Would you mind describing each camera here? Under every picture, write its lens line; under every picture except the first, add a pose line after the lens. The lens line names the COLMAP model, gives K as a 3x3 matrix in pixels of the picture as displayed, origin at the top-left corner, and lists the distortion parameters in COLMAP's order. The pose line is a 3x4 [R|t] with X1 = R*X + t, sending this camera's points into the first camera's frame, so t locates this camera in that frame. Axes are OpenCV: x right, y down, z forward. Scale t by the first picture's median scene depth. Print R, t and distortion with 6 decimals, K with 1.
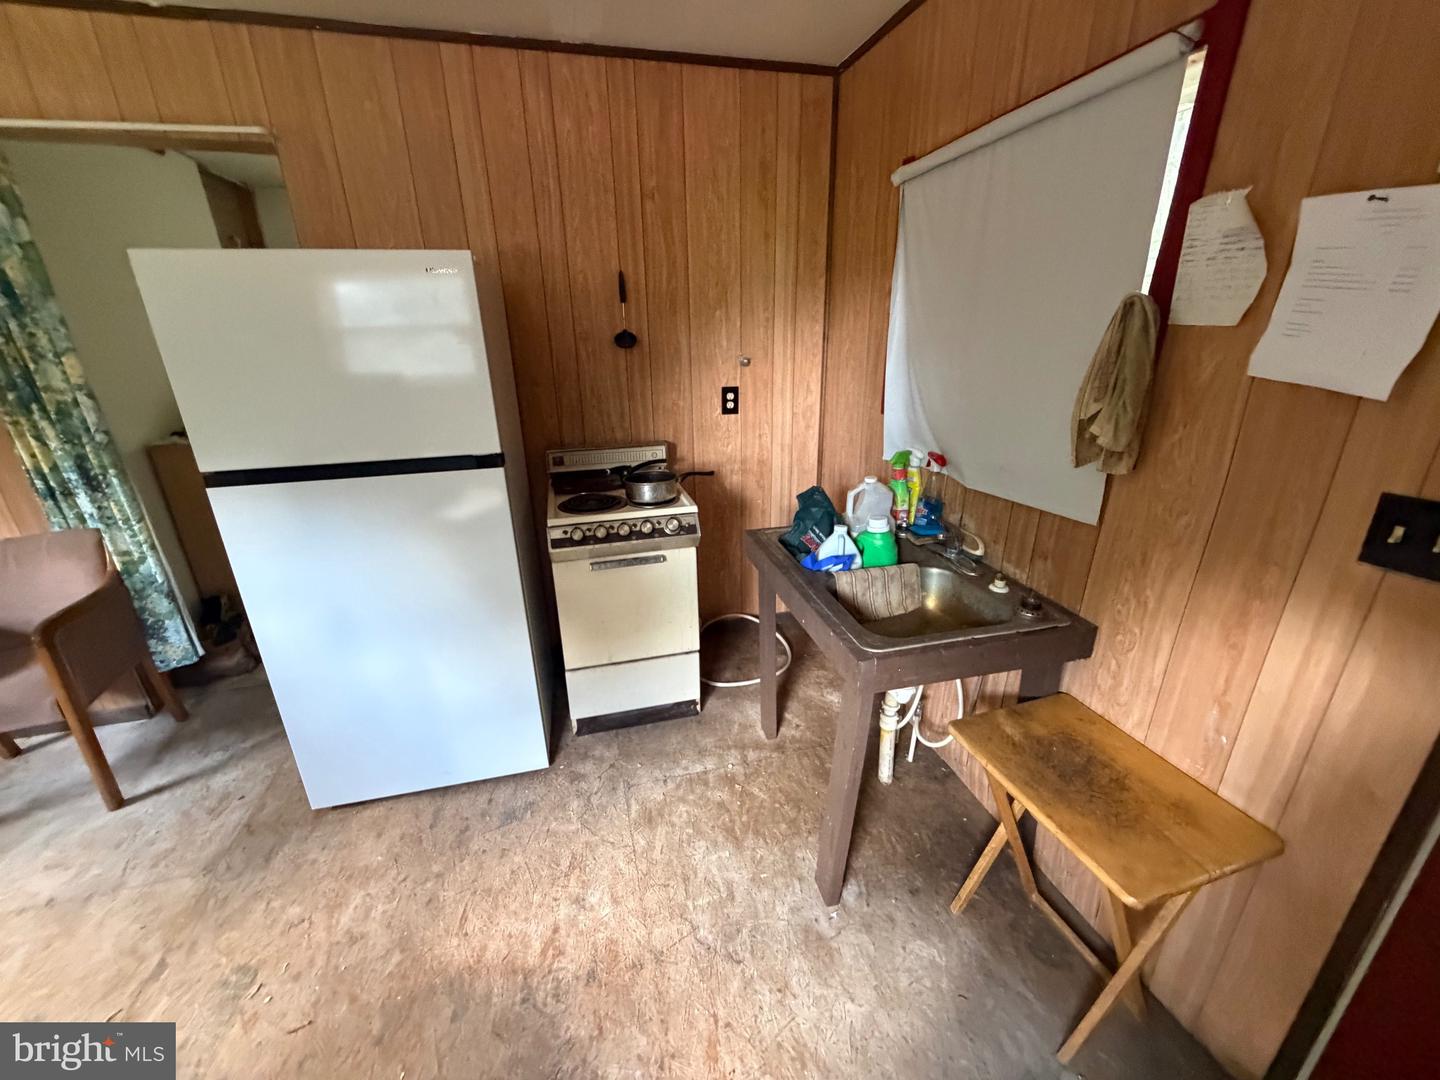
lens RADIAL K [[574.0, 0, 716.8], [0, 574.0, 539.6], [0, 0, 1]] dist [-0.001165, 0.000107]
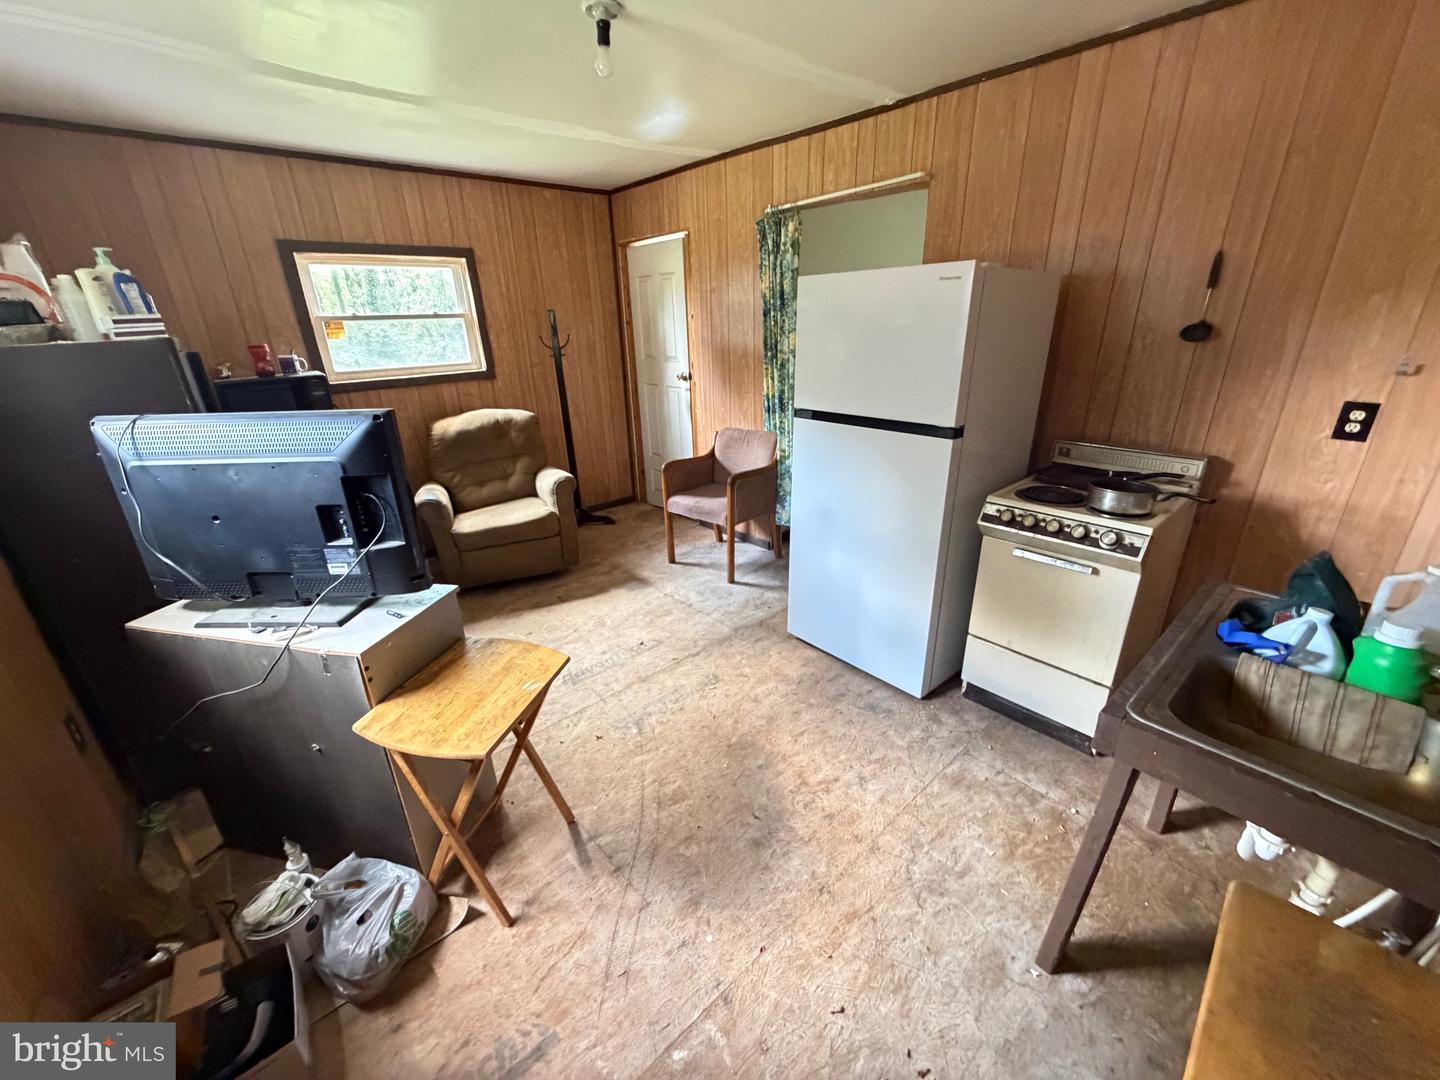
lens RADIAL K [[574.0, 0, 716.8], [0, 574.0, 539.6], [0, 0, 1]] dist [-0.001165, 0.000107]
pose [[0.454432, 0.329462, -0.827615, 0.394205], [-0.292847, 0.932701, 0.210496, -0.032760], [0.841268, 0.146709, 0.520332, -0.010580]]
